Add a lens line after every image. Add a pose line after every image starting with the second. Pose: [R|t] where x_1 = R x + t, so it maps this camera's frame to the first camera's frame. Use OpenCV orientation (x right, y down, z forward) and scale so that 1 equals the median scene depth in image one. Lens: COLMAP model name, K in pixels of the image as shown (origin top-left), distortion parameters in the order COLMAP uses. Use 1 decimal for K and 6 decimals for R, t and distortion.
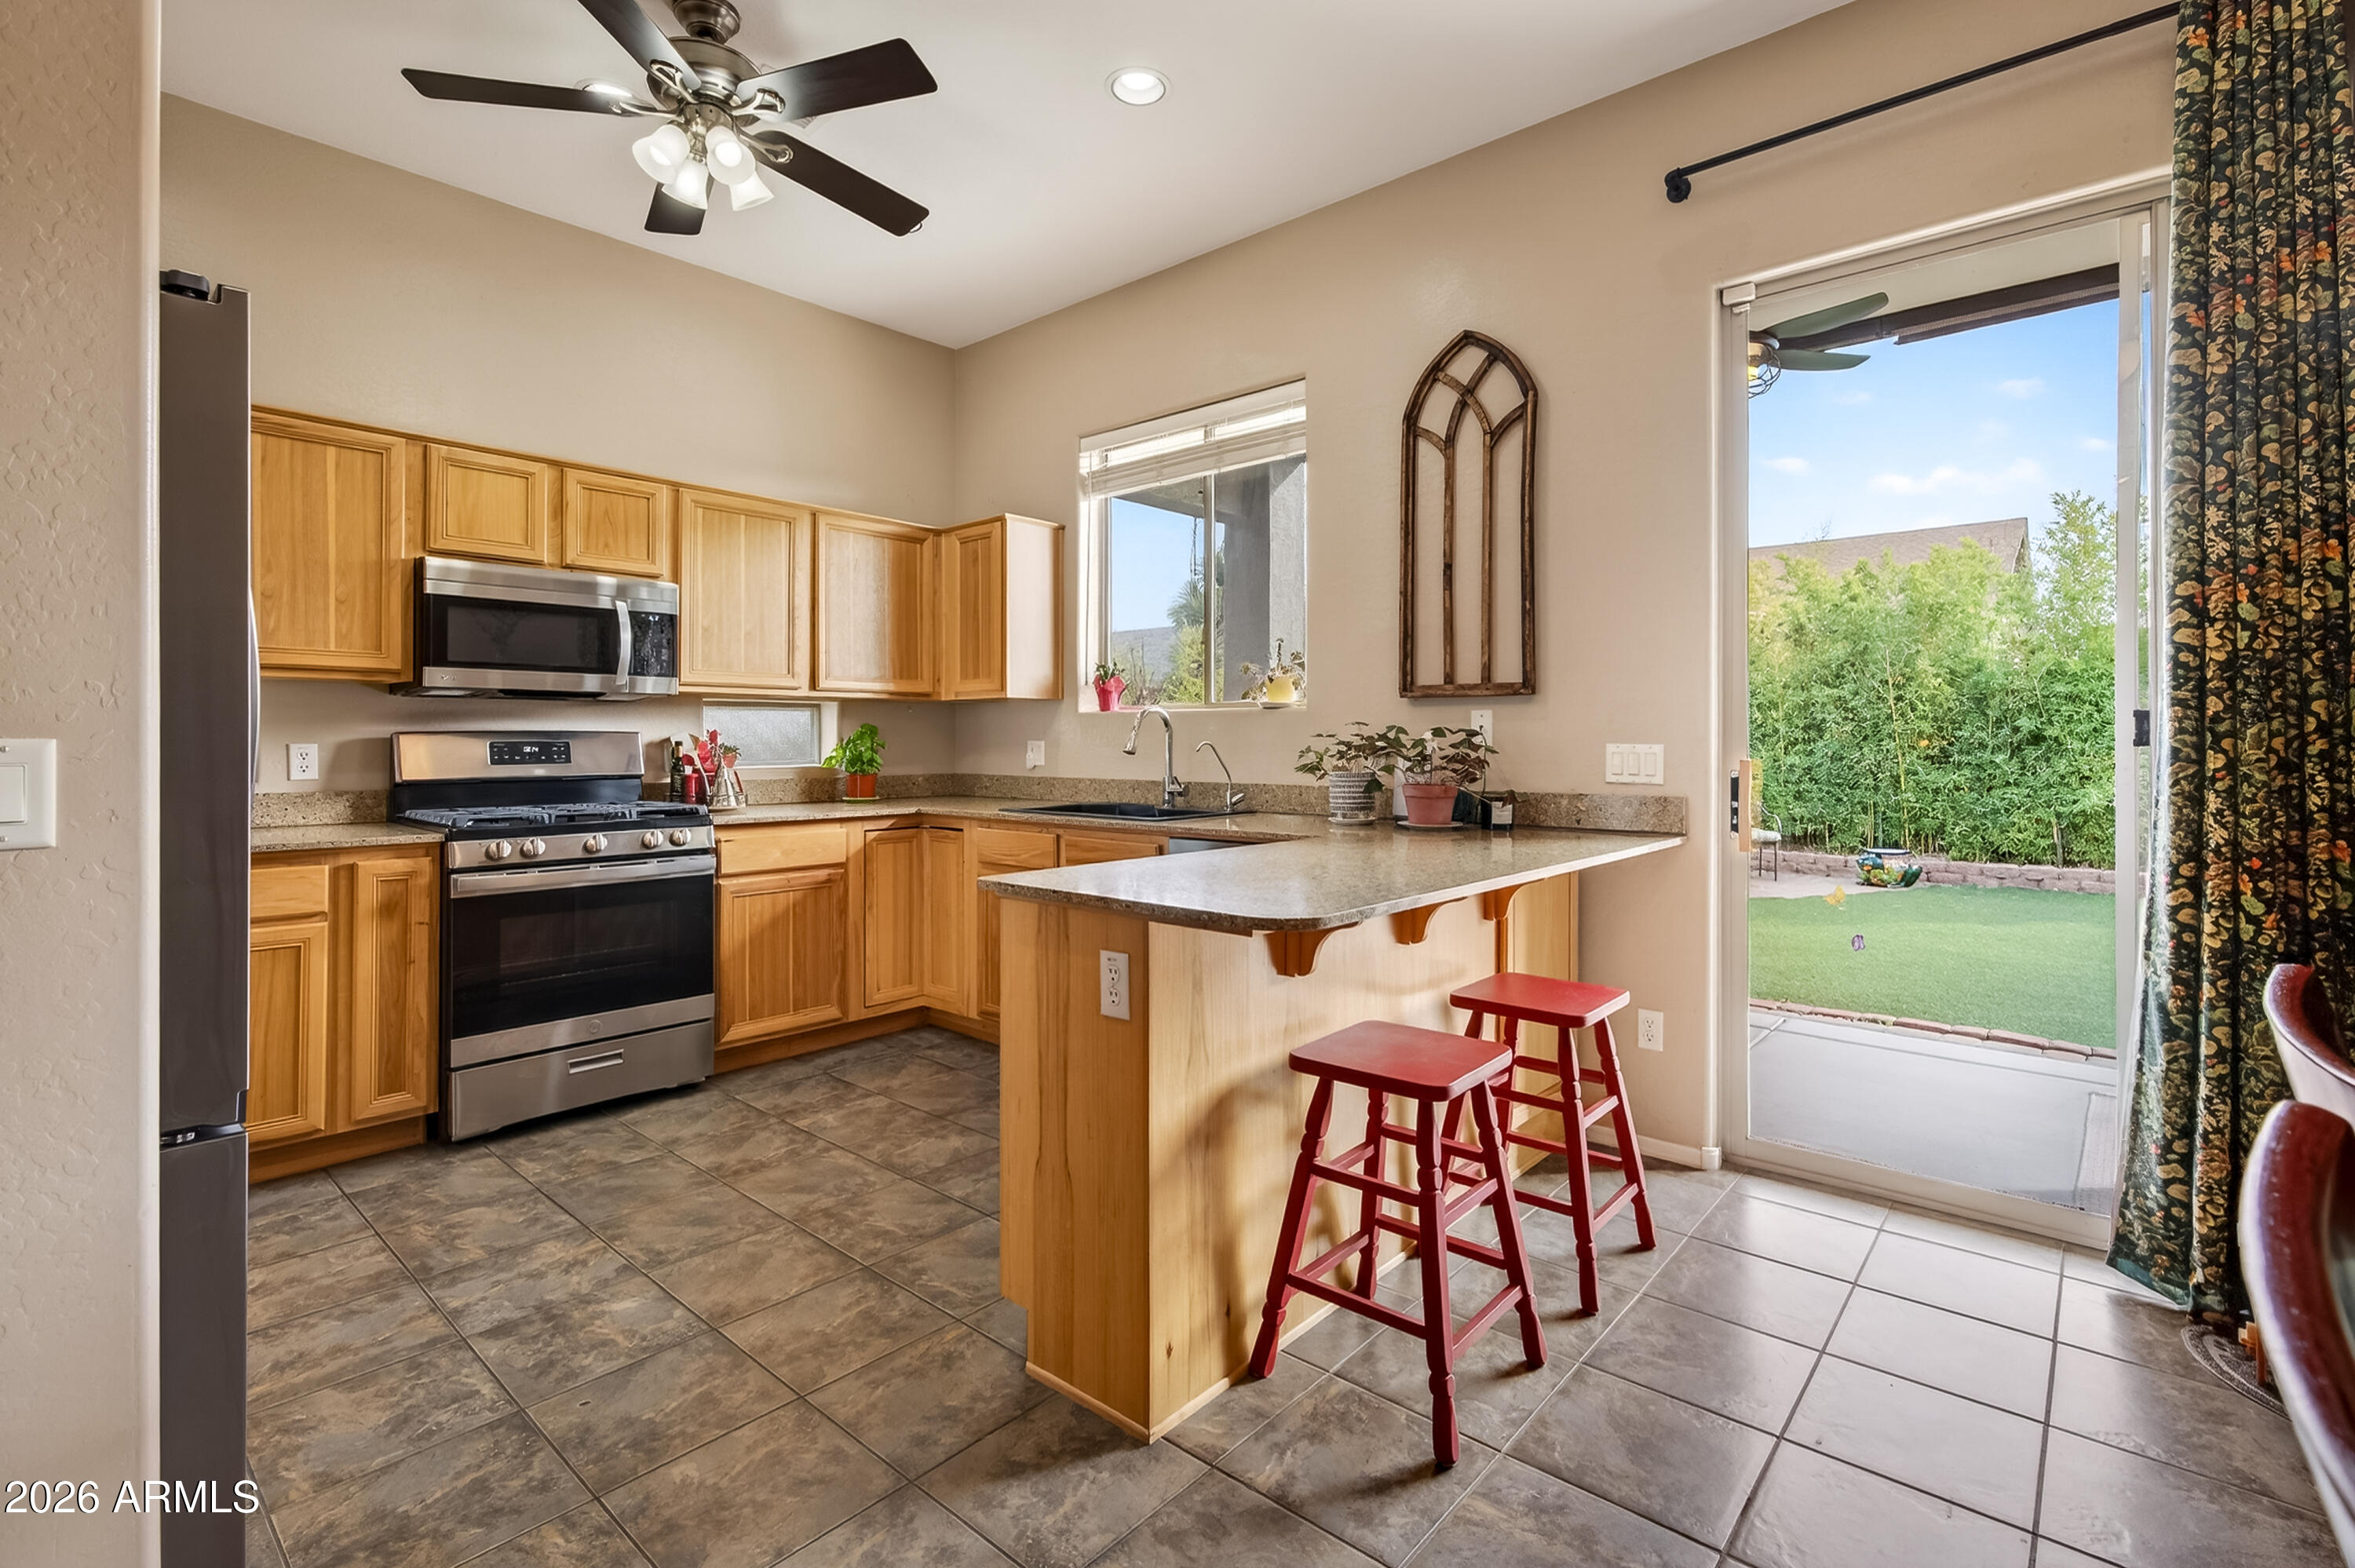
lens RADIAL K [[1048.1, 0, 1202.8], [0, 1048.1, 737.7], [0, 0, 1]] dist [-0.002799, 0.002254]
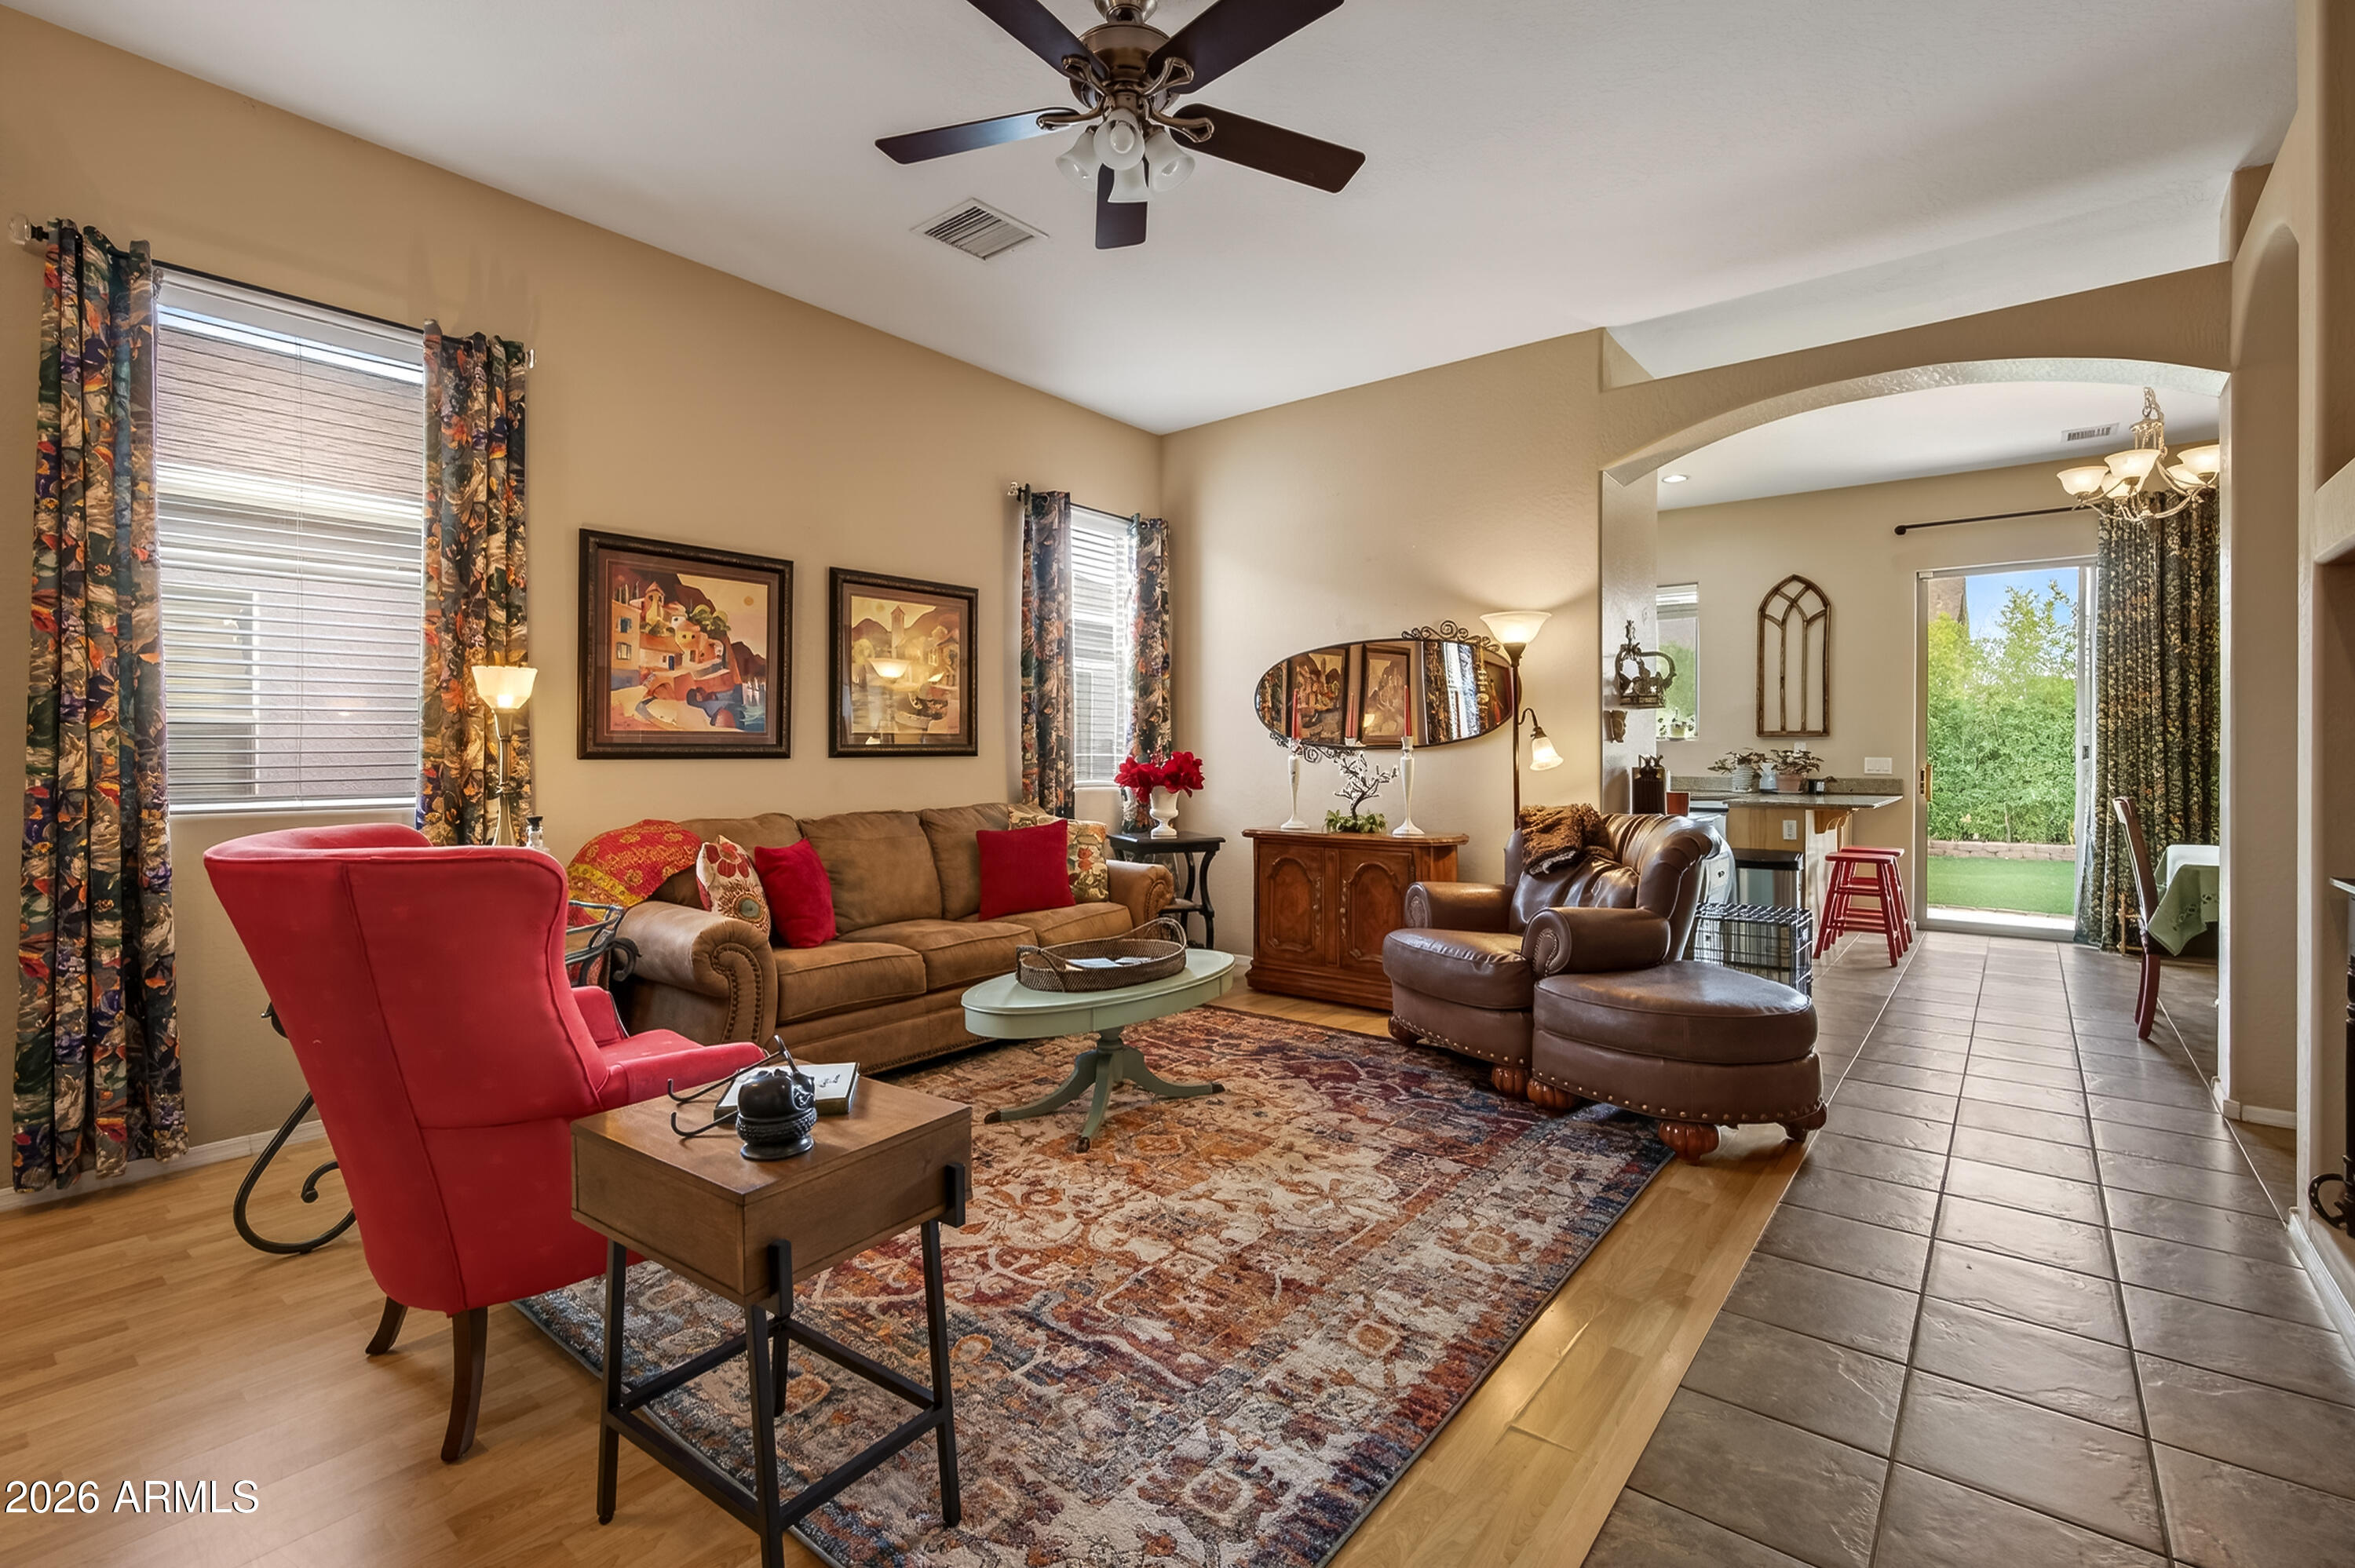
lens RADIAL K [[1048.1, 0, 1185.0], [0, 1048.1, 757.0], [0, 0, 1]] dist [-0.002799, 0.002254]
pose [[0.999054, 0.001498, 0.043458, -1.111883], [-0.001698, 0.999988, 0.004557, -0.003163], [-0.043450, -0.004626, 0.999045, -1.154055]]
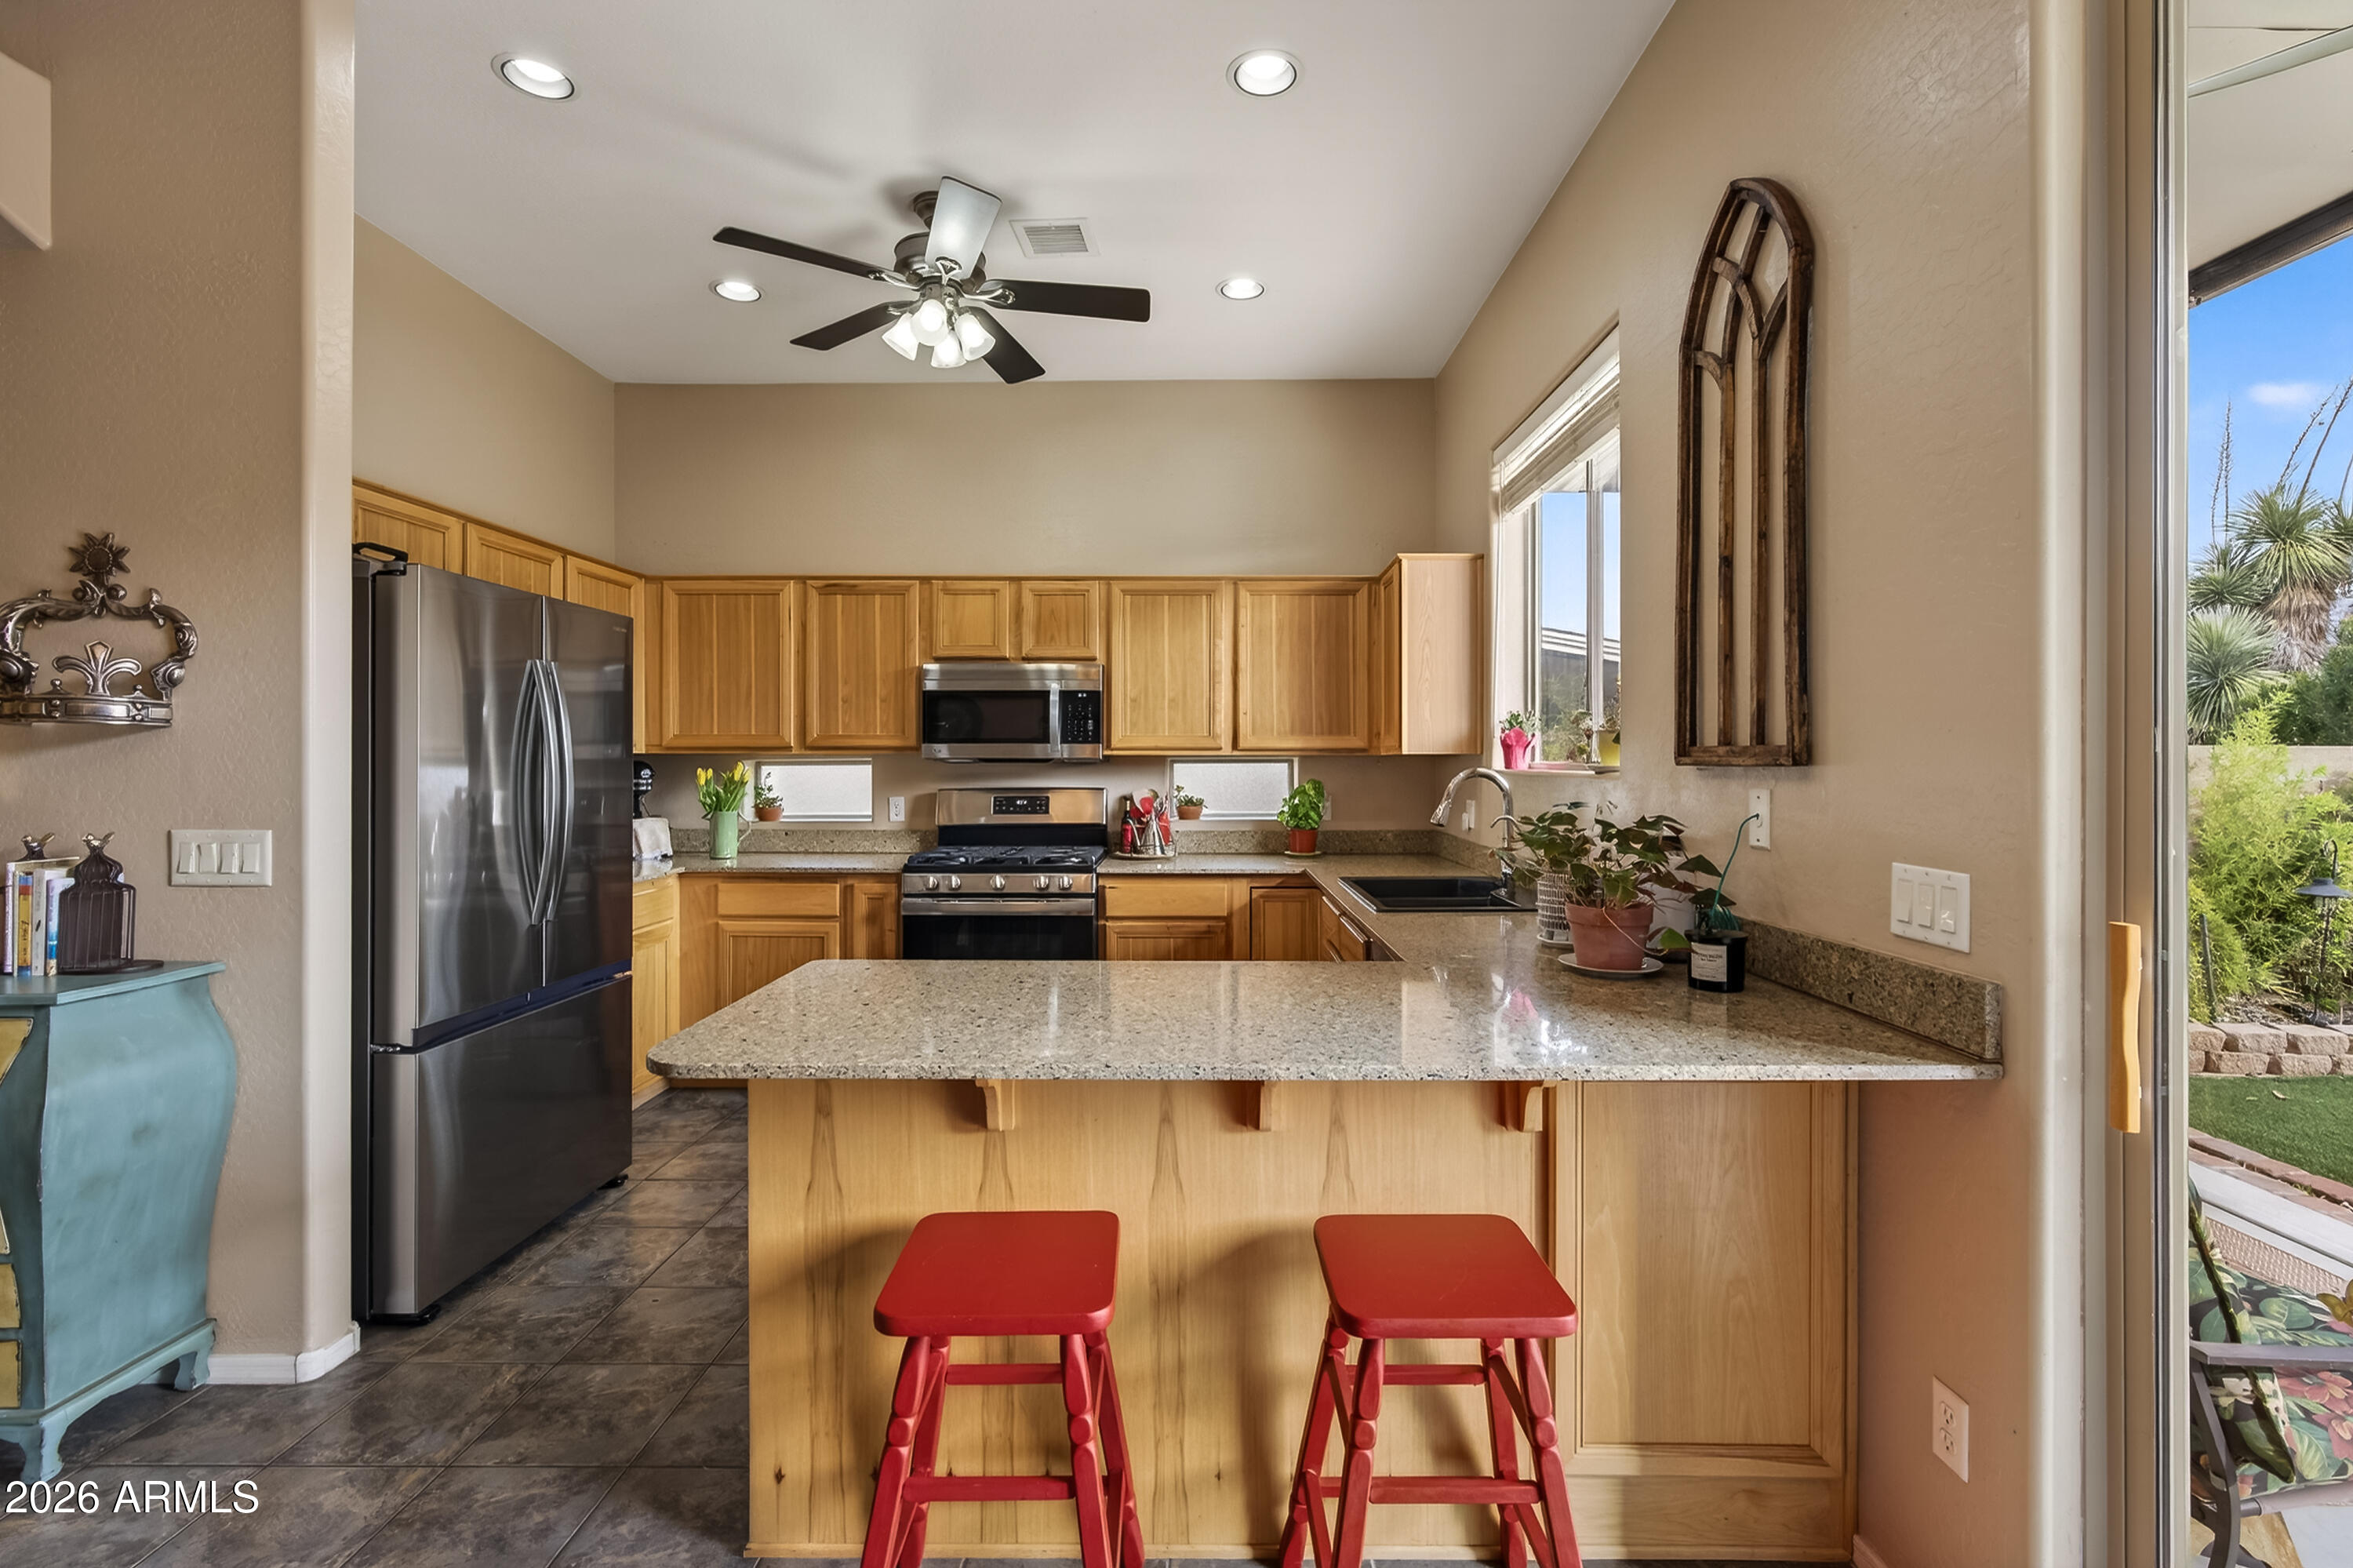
lens RADIAL K [[1047.4, 0, 1195.2], [0, 1047.4, 761.8], [0, 0, 1]] dist [-0.002799, 0.002254]
pose [[0.659278, -0.000075, -0.751899, 0.488554], [0.000081, 1.000000, -0.000029, -0.040540], [0.751899, -0.000042, 0.659278, 0.331819]]
